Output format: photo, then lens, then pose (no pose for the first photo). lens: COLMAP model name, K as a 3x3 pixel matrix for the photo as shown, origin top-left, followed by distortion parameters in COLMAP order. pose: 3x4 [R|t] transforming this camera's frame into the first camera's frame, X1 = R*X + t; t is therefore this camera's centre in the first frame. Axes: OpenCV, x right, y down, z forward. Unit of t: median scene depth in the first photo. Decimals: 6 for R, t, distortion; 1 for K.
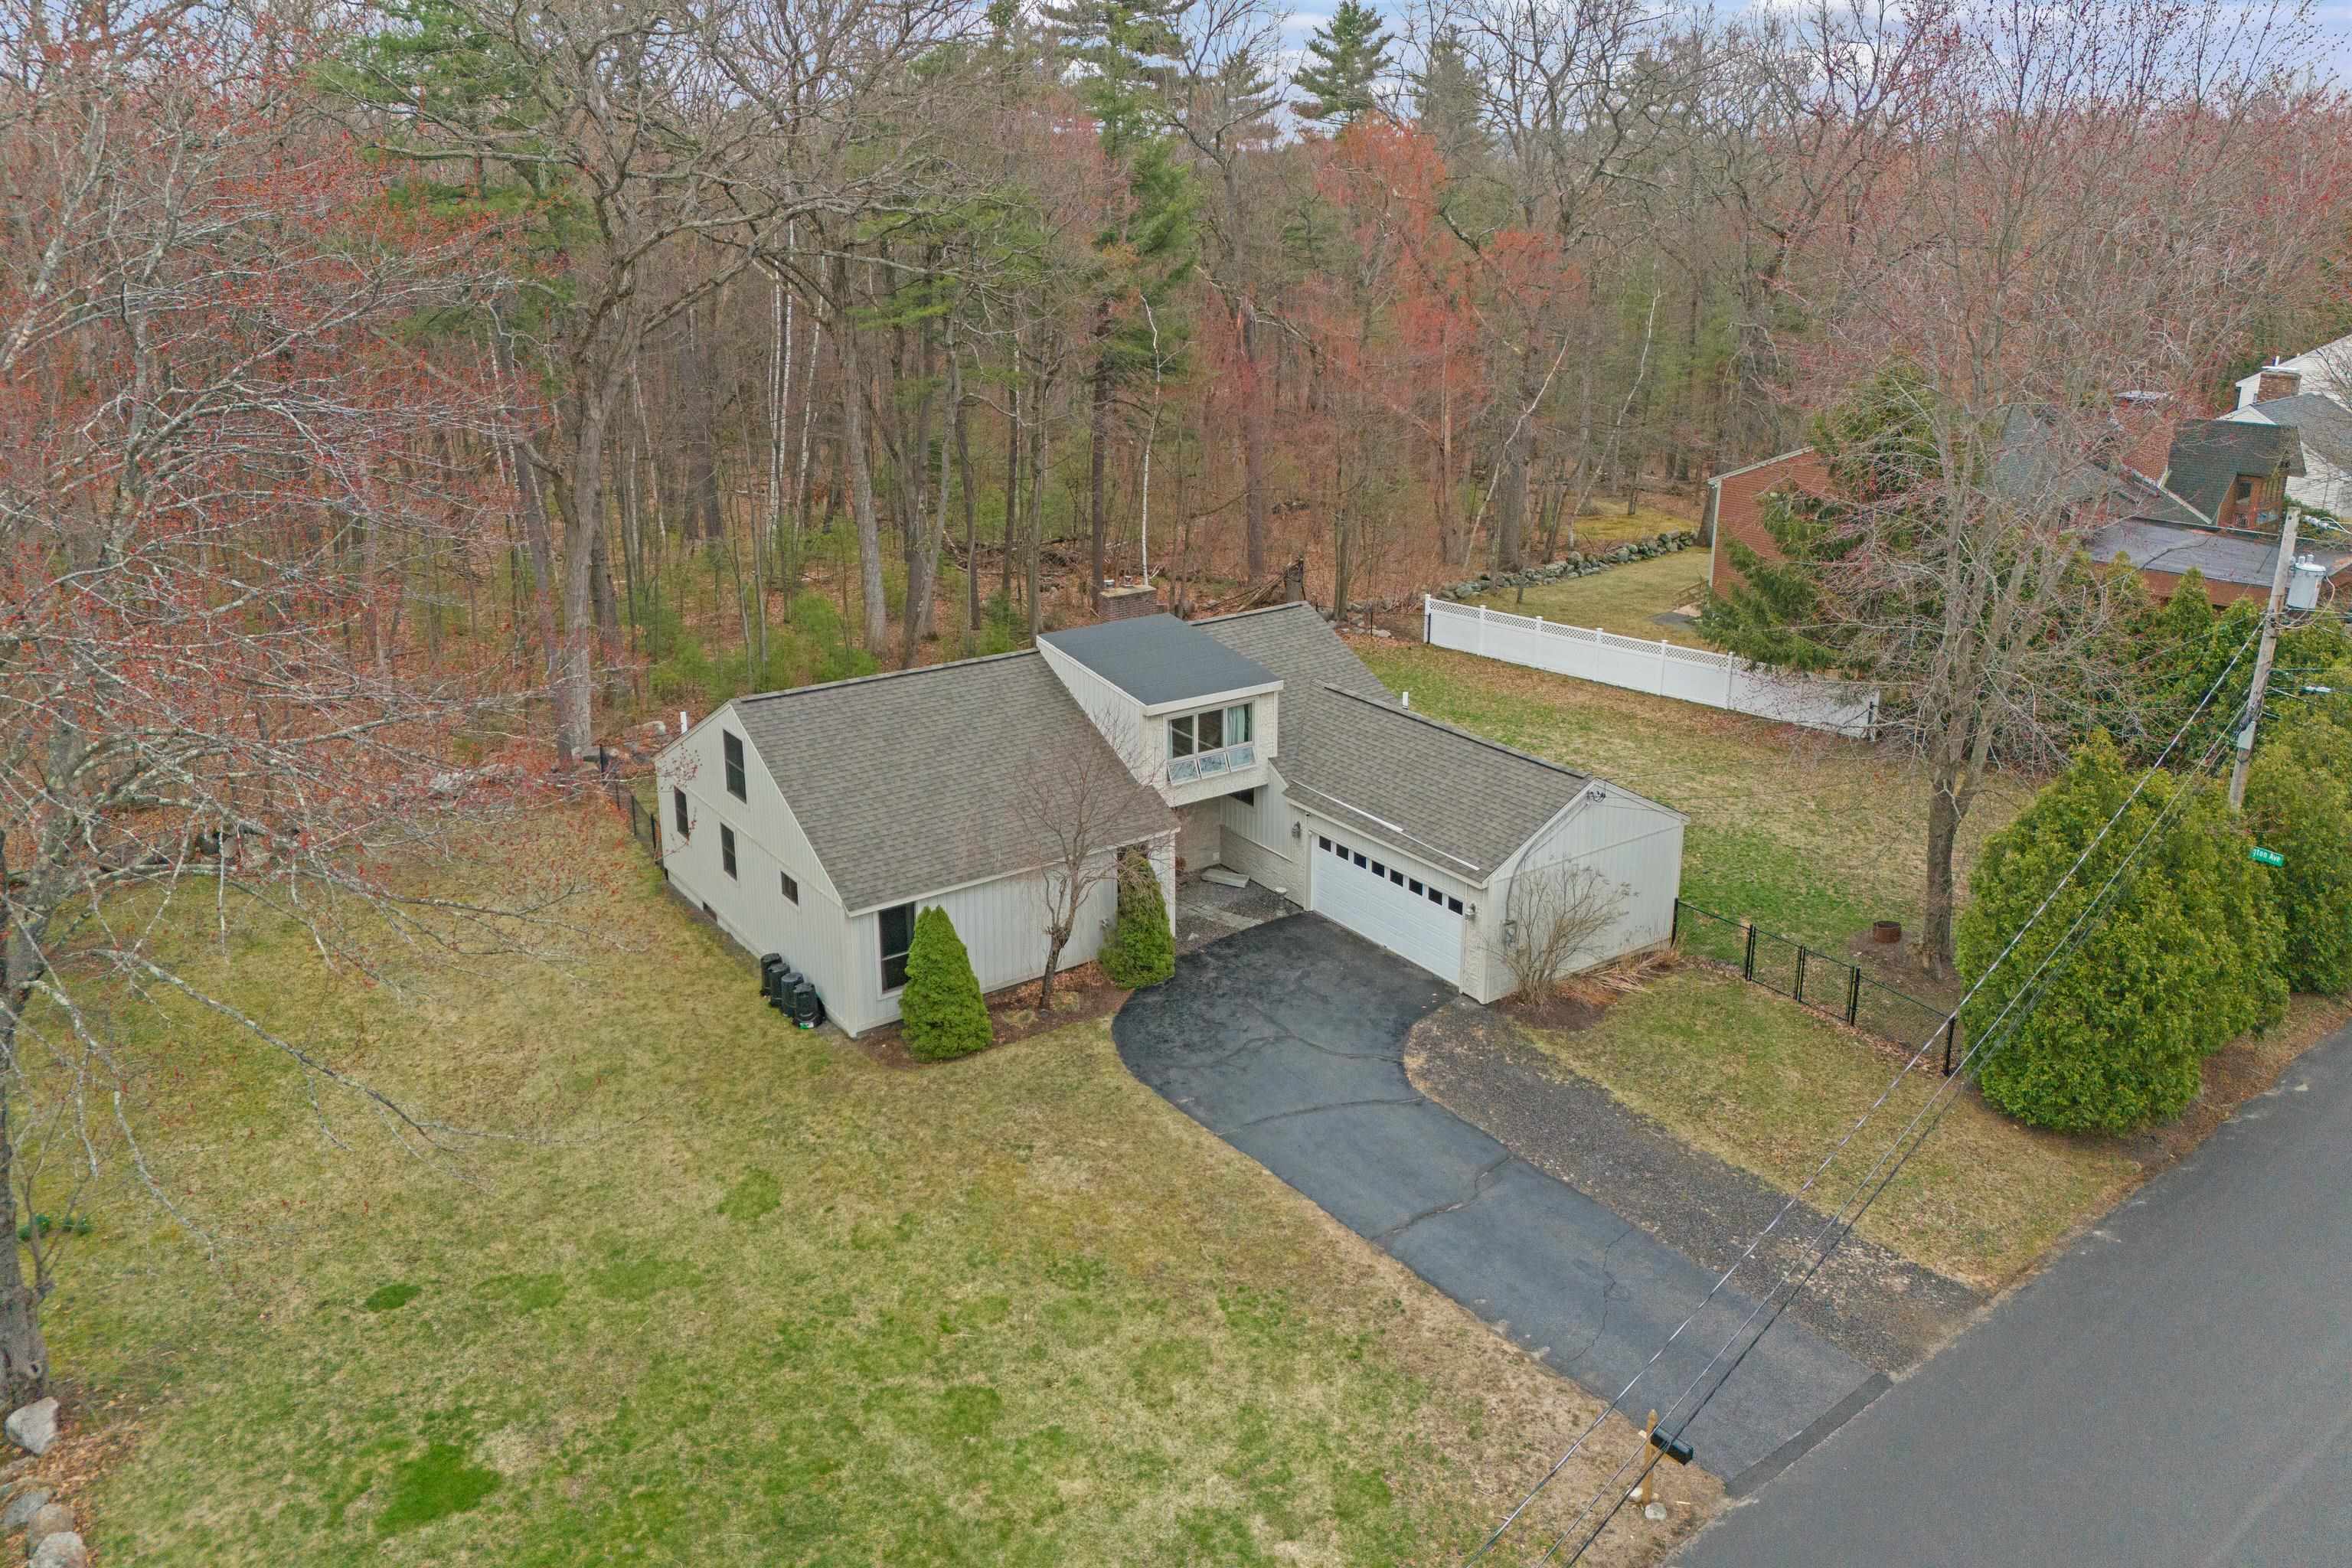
lens RADIAL K [[1742.9, 0, 1174.2], [0, 1742.9, 662.4], [0, 0, 1]] dist [0.099737, -0.115774]
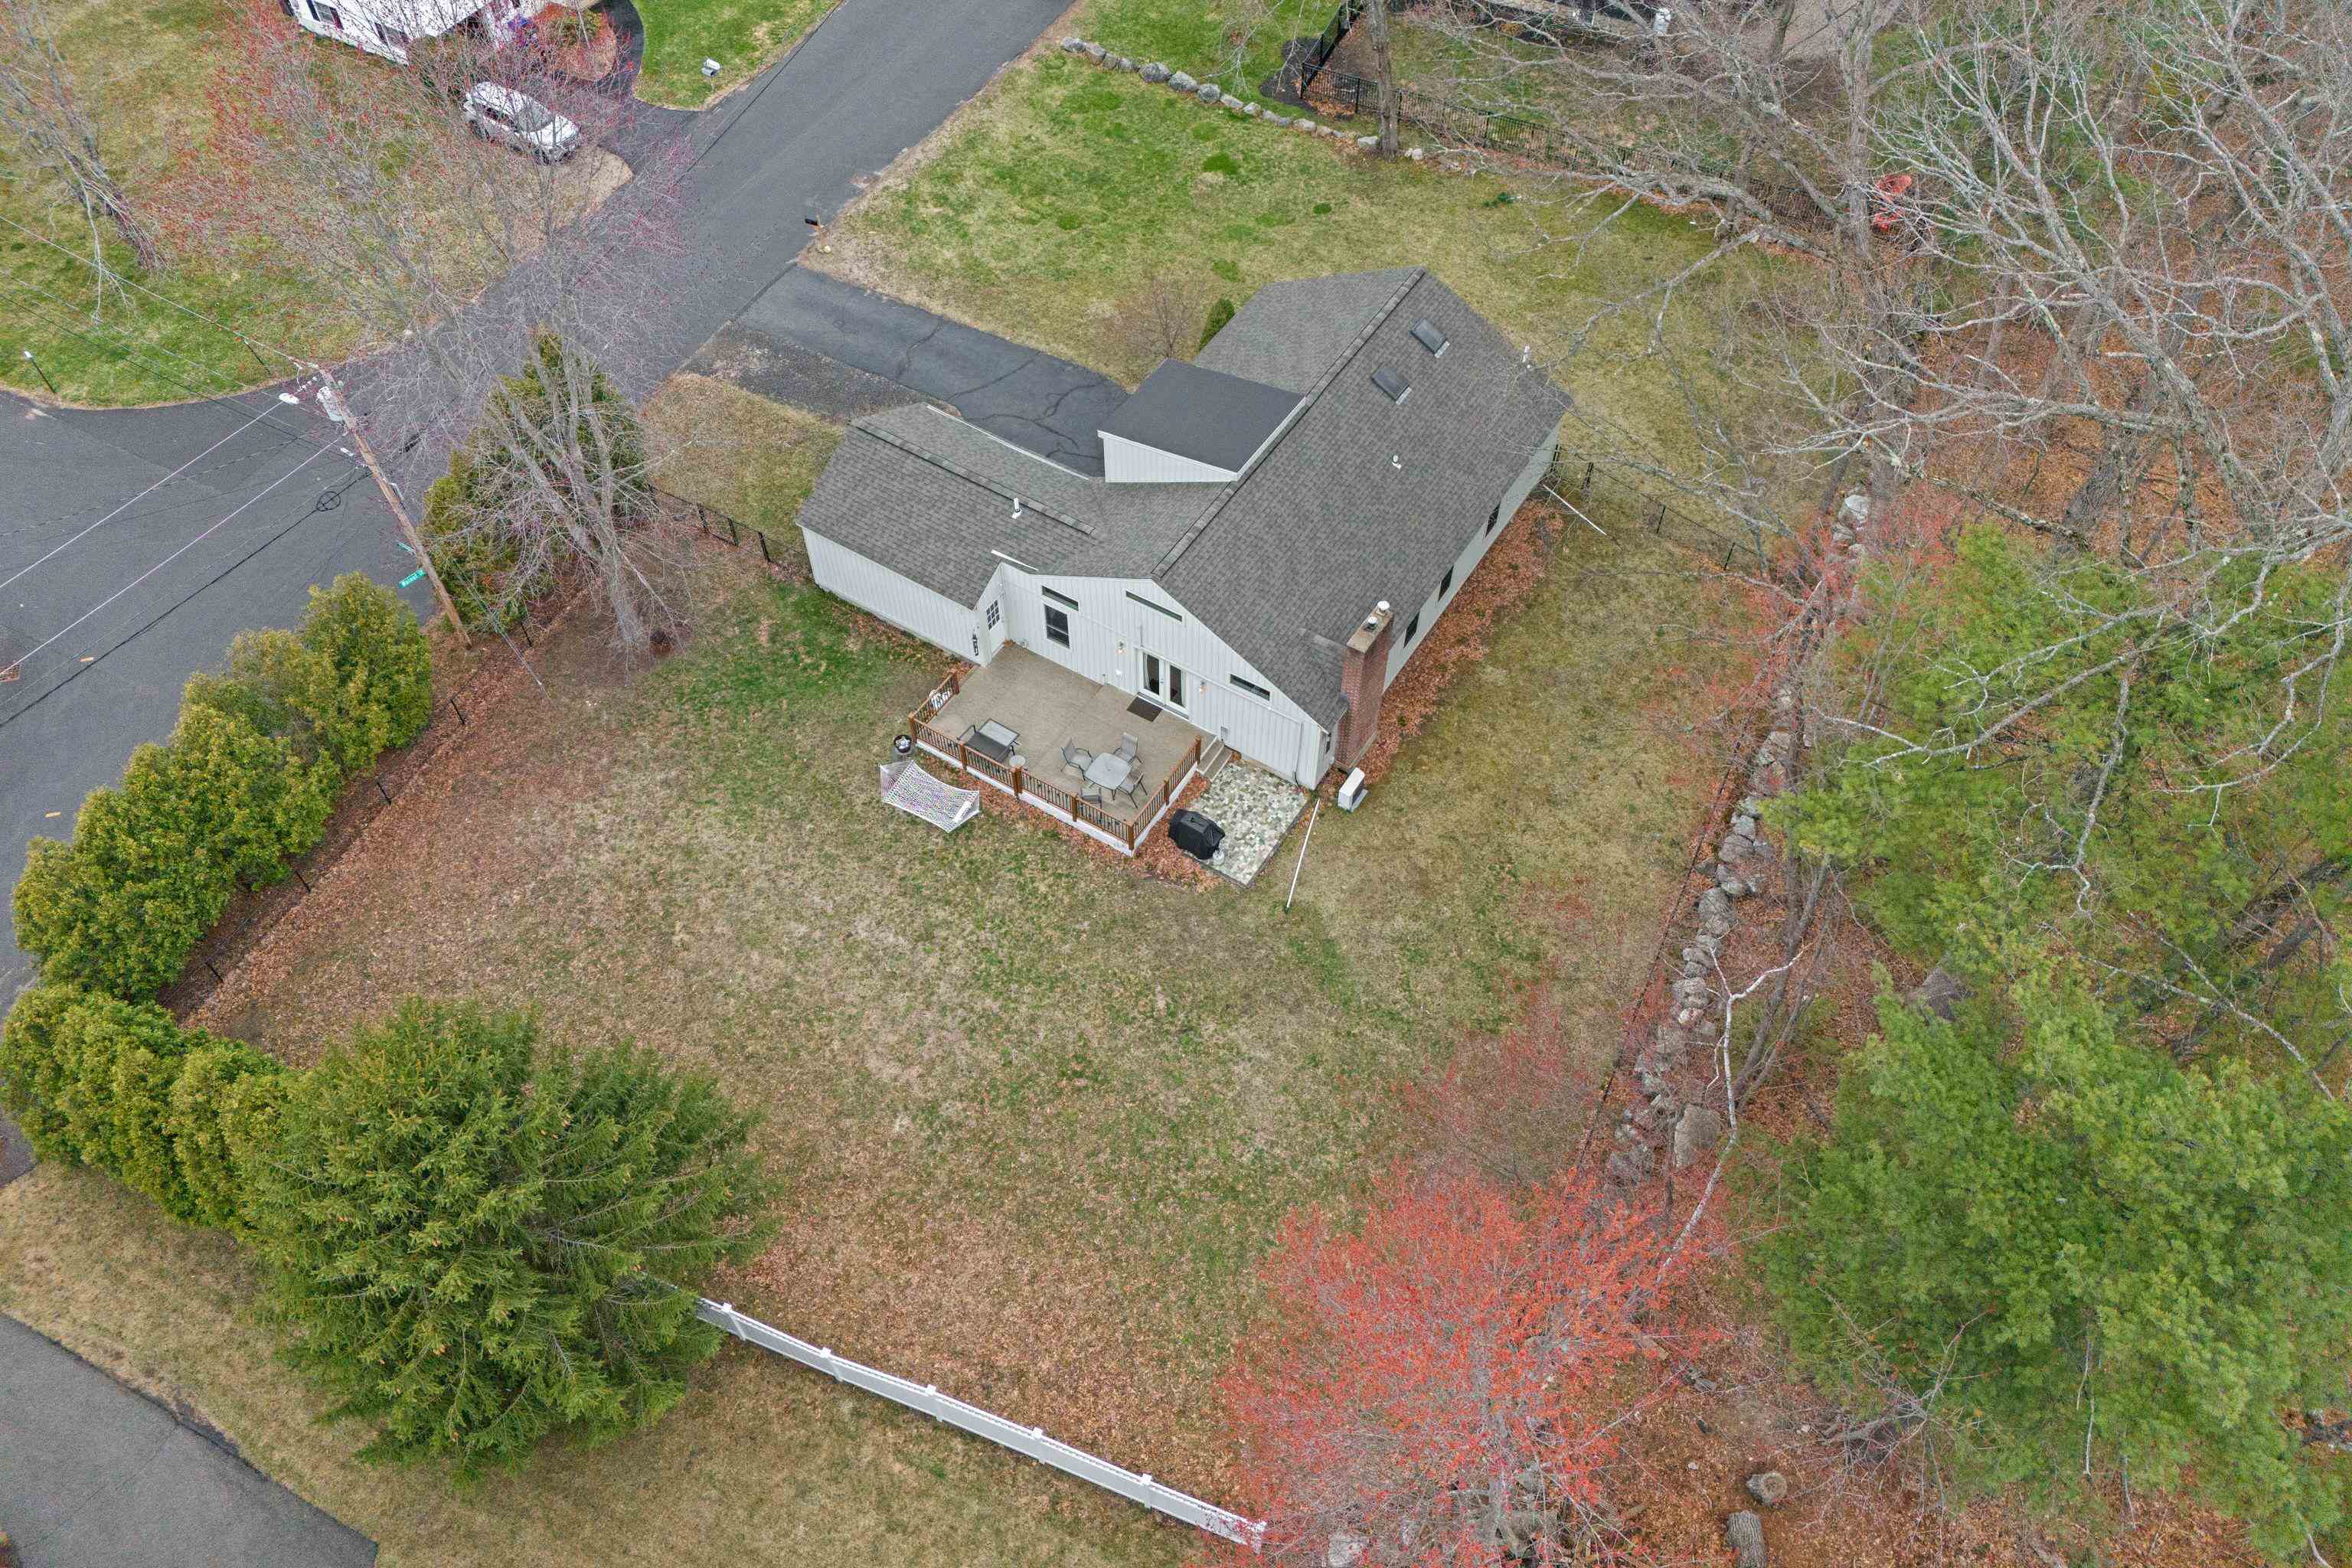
lens RADIAL K [[1726.3, 0, 1171.0], [0, 1726.3, 722.3], [0, 0, 1]] dist [0.060643, -0.059691]
pose [[-0.920515, 0.304116, -0.245287, 0.523726], [-0.104637, 0.412979, 0.904710, -1.408276], [0.376435, 0.858465, -0.348331, 2.222771]]
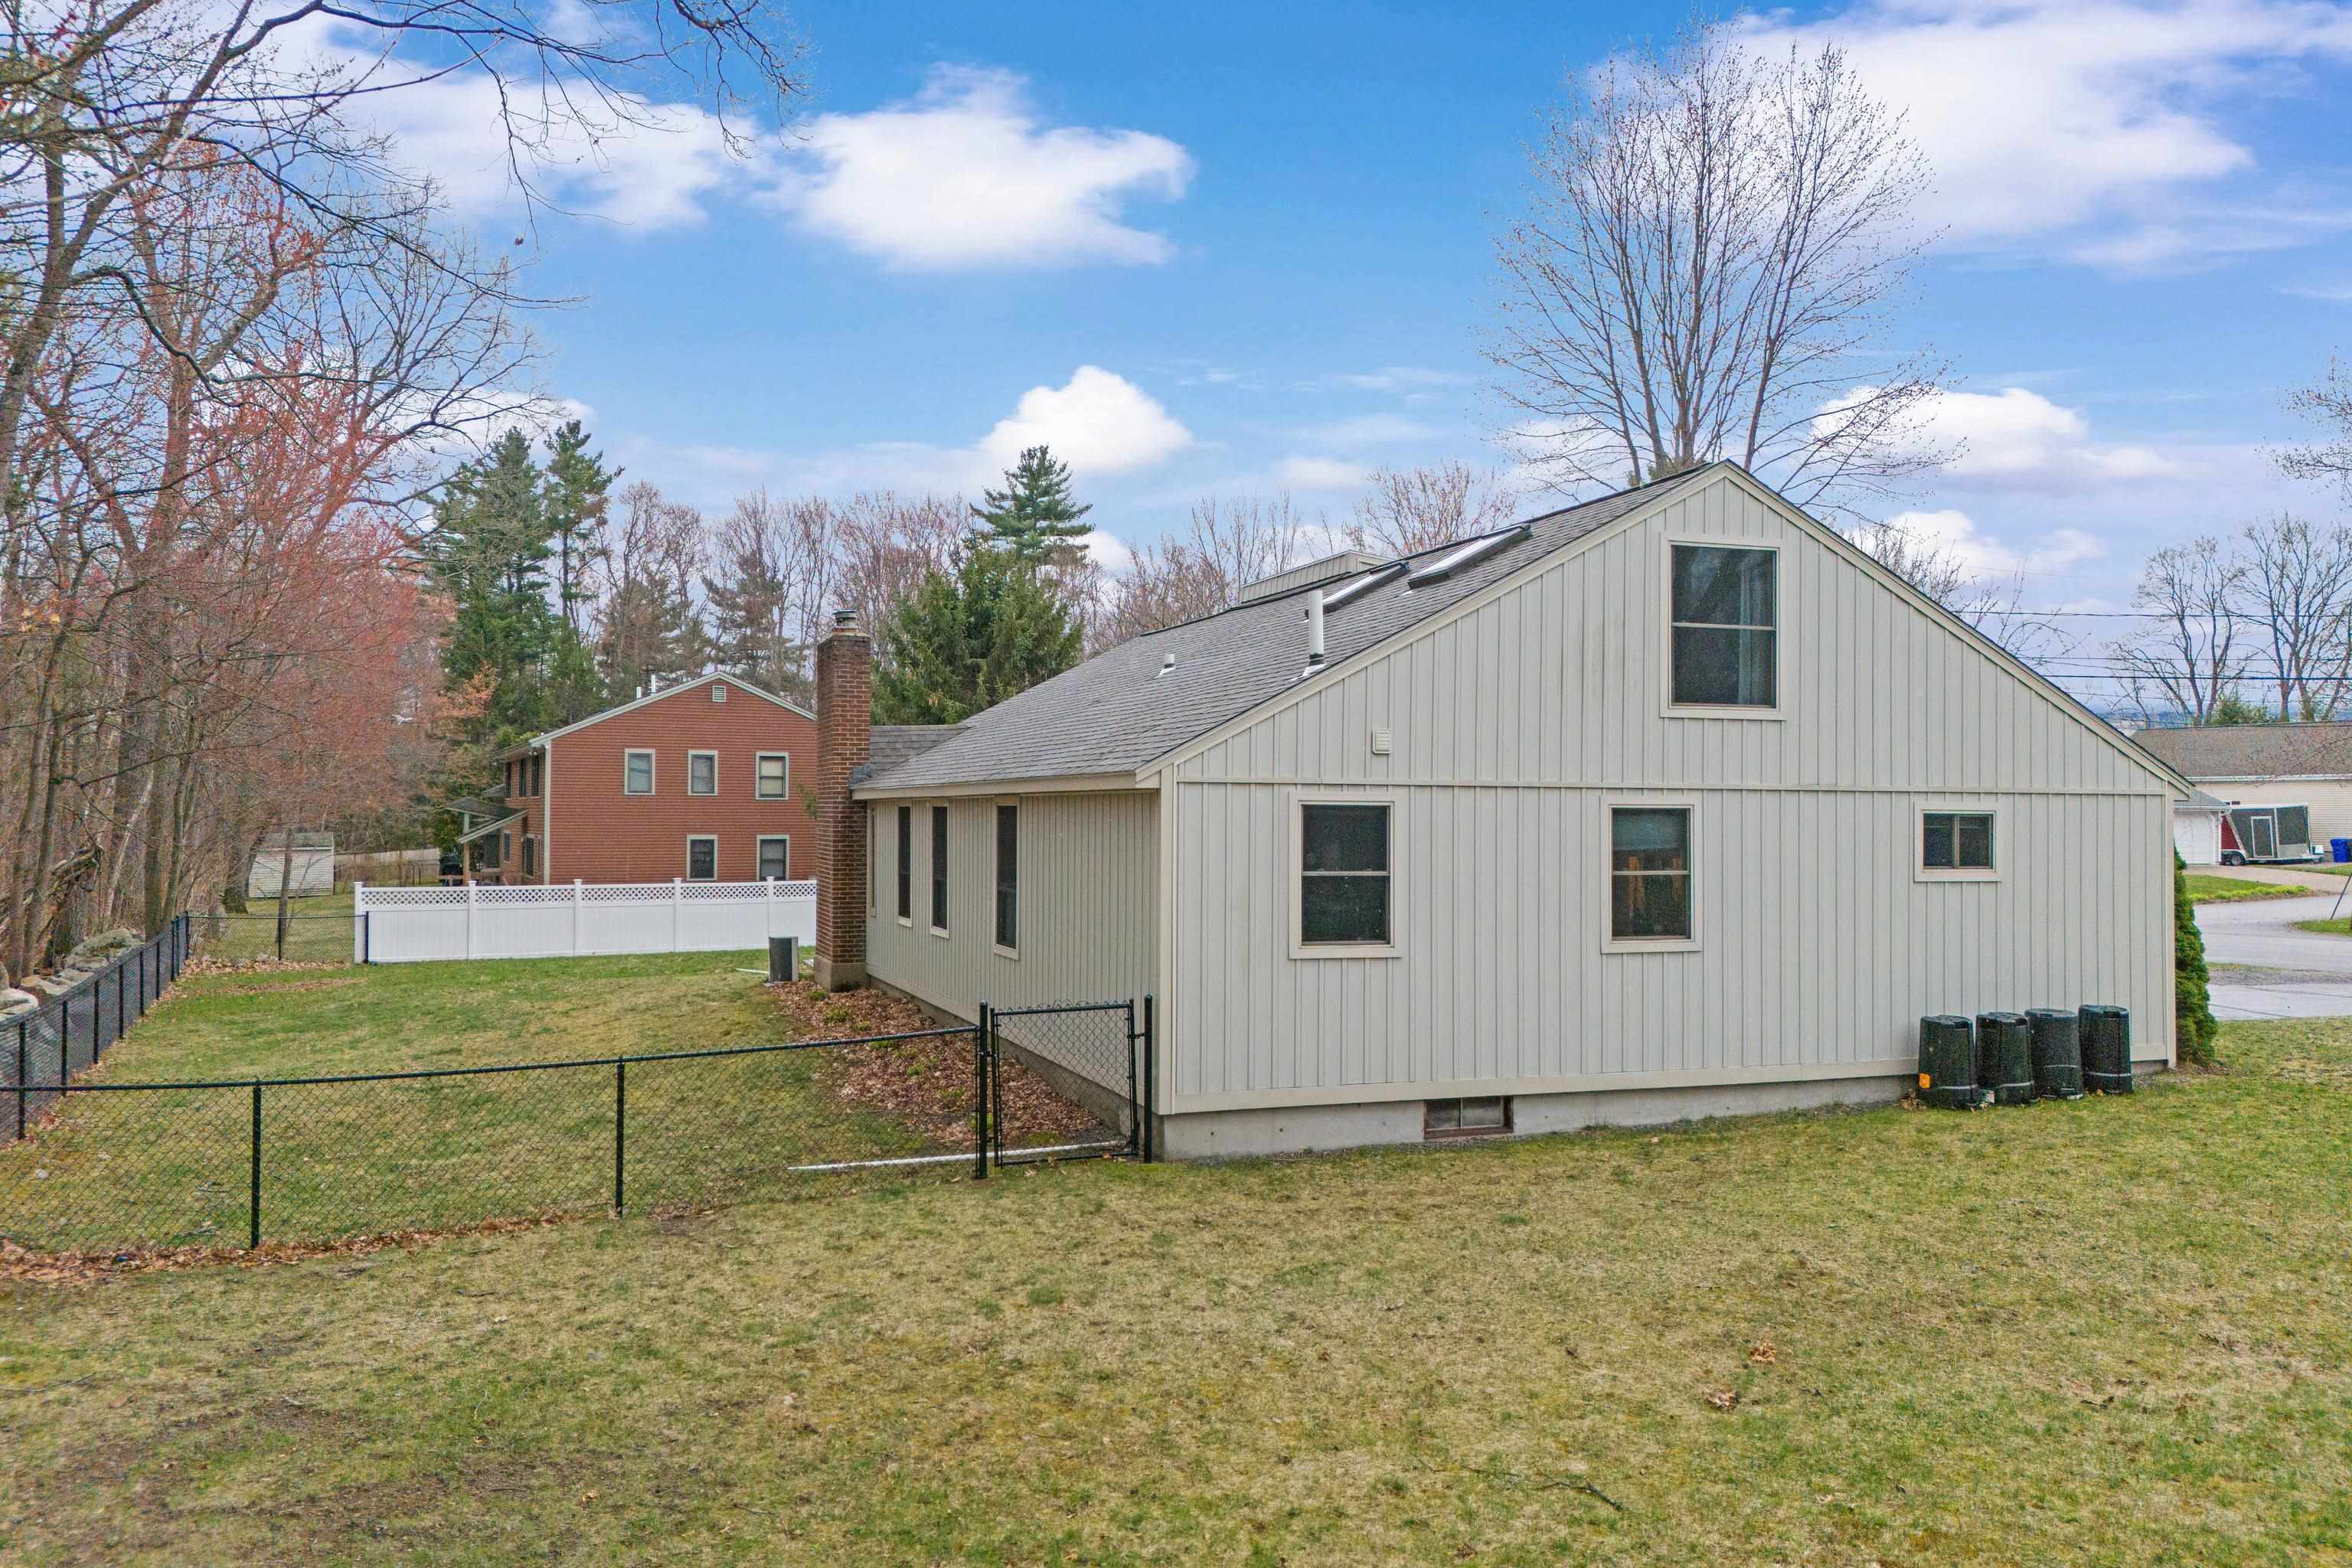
lens RADIAL K [[1767.8, 0, 1166.4], [0, 1767.8, 784.7], [0, 0, 1]] dist [0.102680, -0.119095]
pose [[0.253360, 0.024532, 0.967061, -0.893453], [0.252421, 0.963369, -0.090570, 0.128665], [-0.933859, 0.267053, 0.237887, 1.327068]]
